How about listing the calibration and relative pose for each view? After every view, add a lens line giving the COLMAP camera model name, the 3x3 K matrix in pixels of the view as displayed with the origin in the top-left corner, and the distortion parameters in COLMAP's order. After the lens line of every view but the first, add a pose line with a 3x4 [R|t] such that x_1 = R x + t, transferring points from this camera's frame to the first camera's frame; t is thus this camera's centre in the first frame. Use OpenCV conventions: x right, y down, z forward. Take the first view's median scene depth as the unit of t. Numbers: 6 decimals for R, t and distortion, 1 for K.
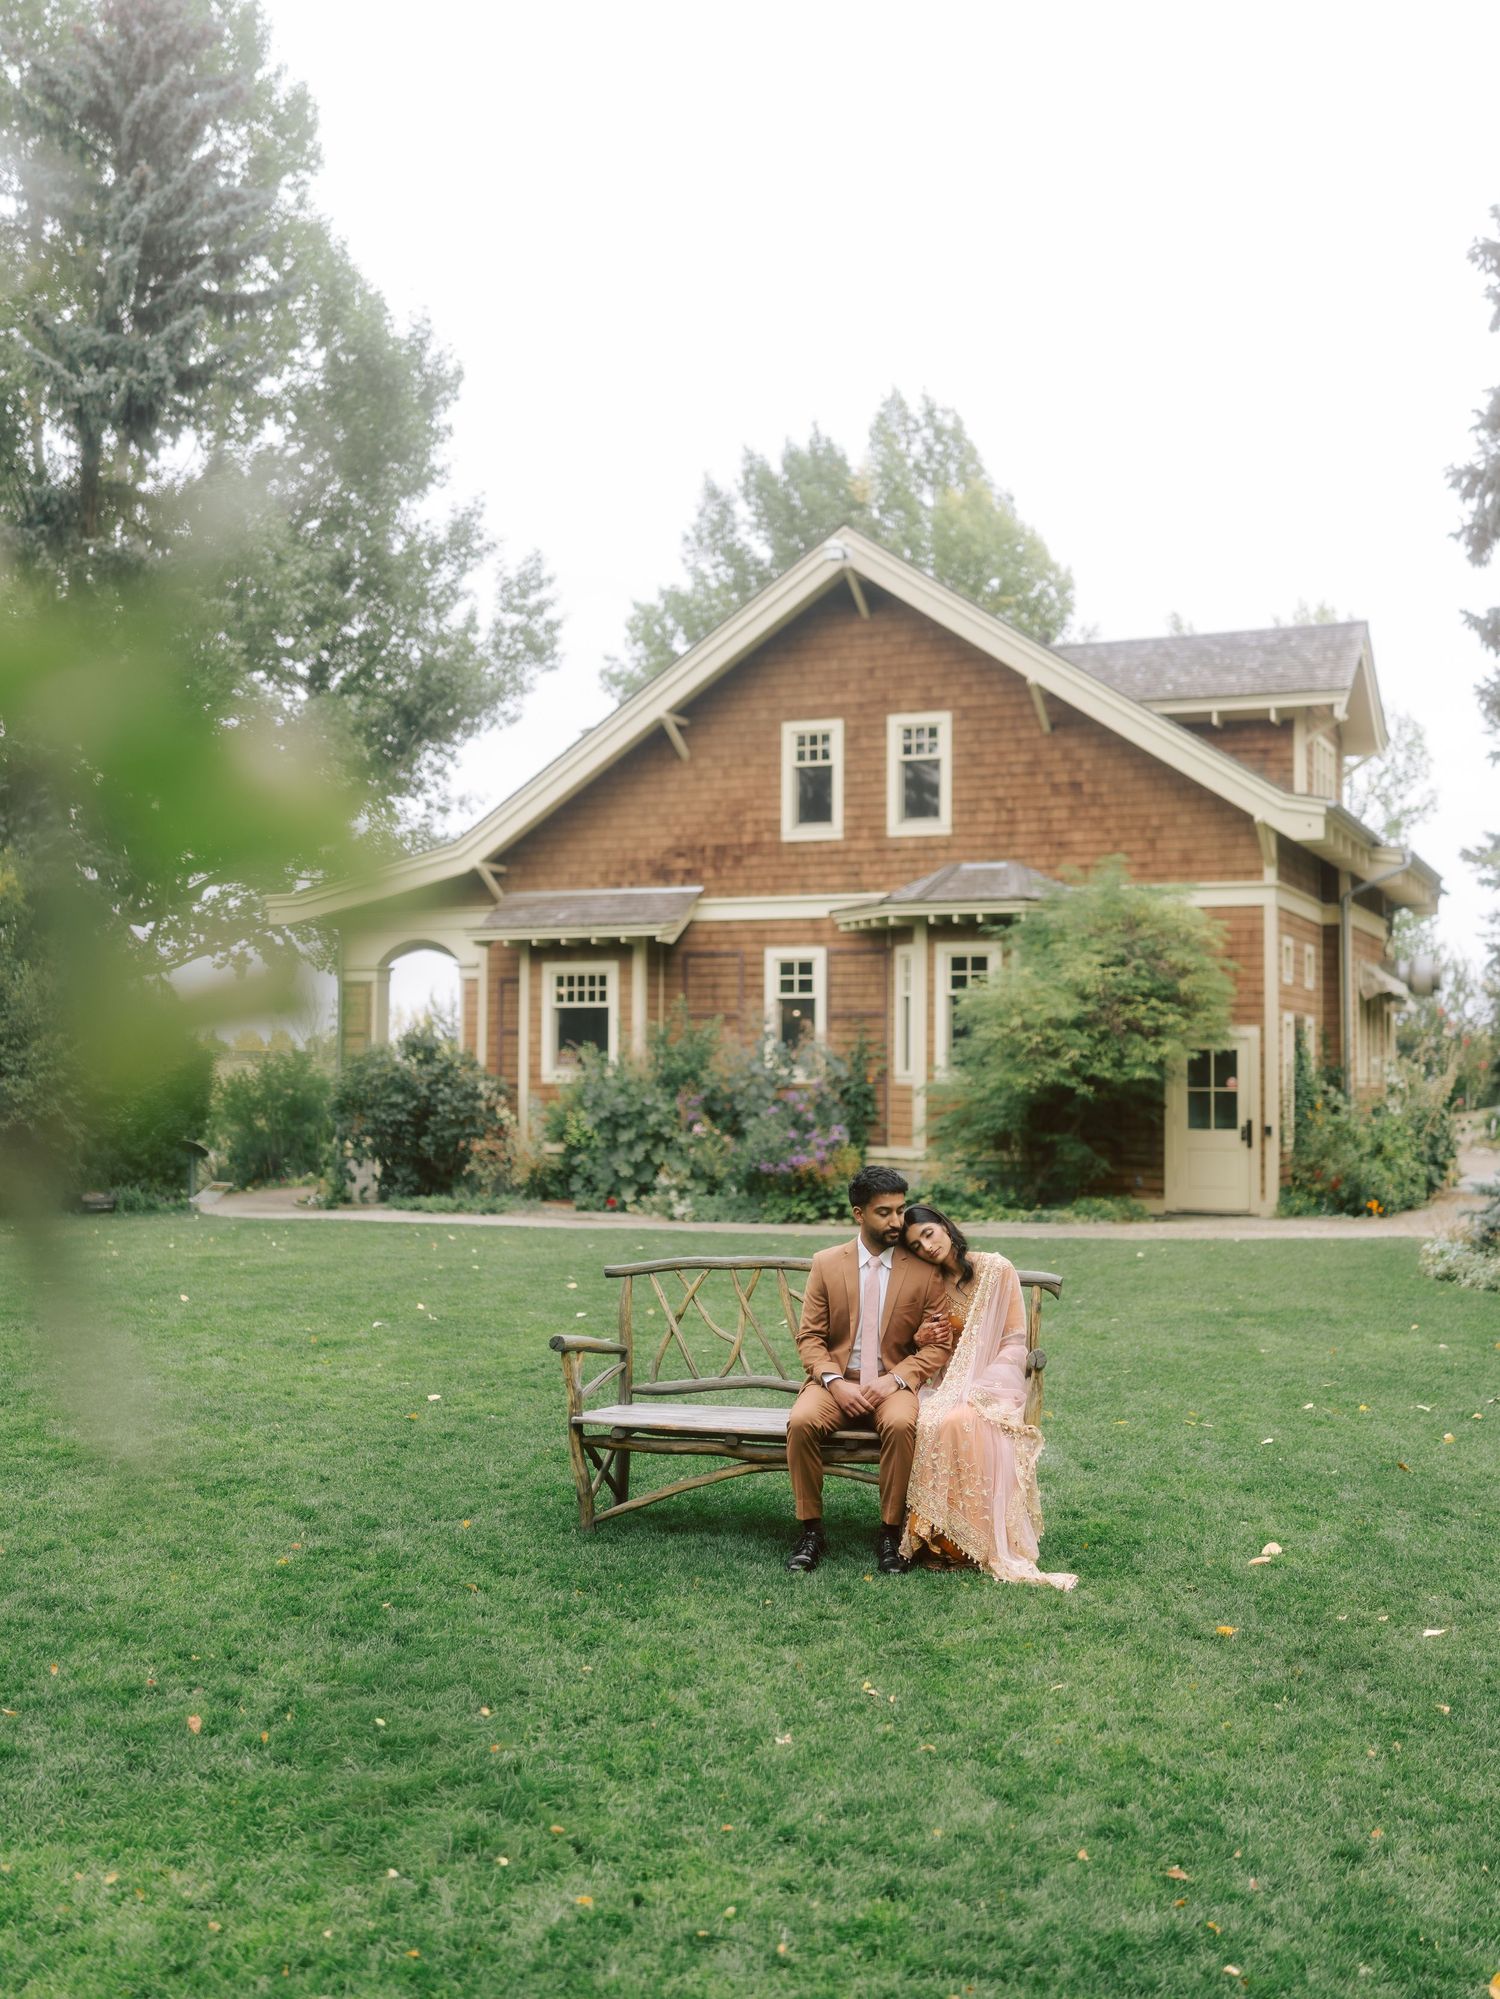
lens RADIAL K [[2124.6, 0, 750.0], [0, 2124.6, 999.5], [0, 0, 1]] dist [-0.004879, -0.030465]
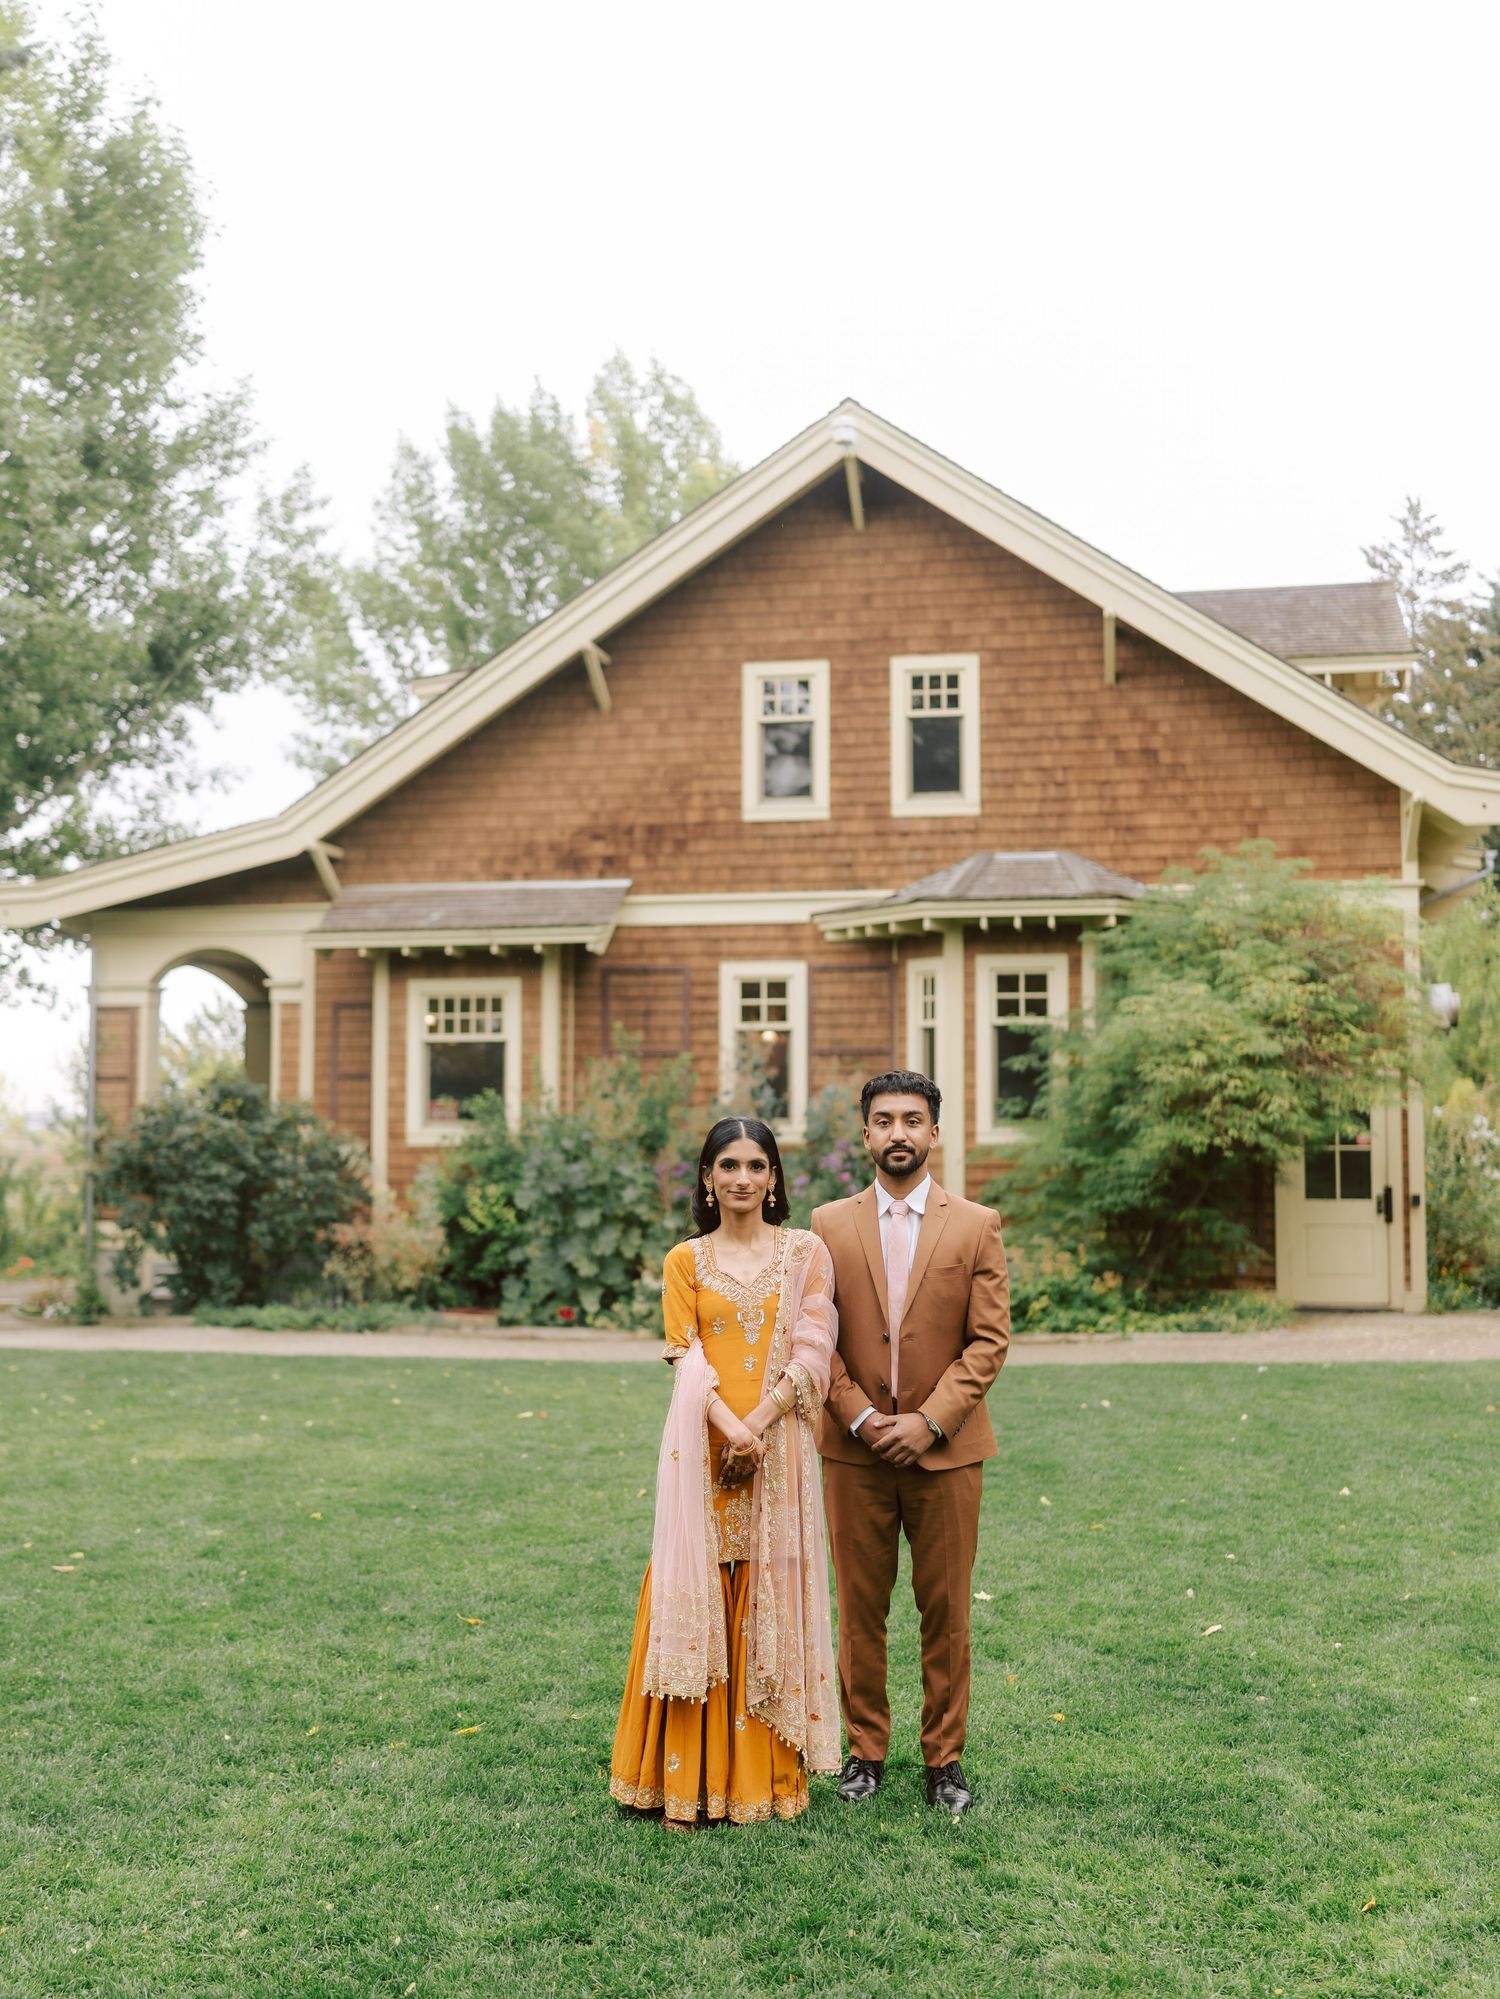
lens RADIAL K [[2155.5, 0, 750.0], [0, 2155.5, 999.5], [0, 0, 1]] dist [-0.015085, -0.032933]
pose [[0.974439, 0.008635, 0.224487, -0.153903], [-0.002704, 0.999639, -0.026714, 0.009052], [-0.224637, 0.025424, 0.974111, 0.261364]]
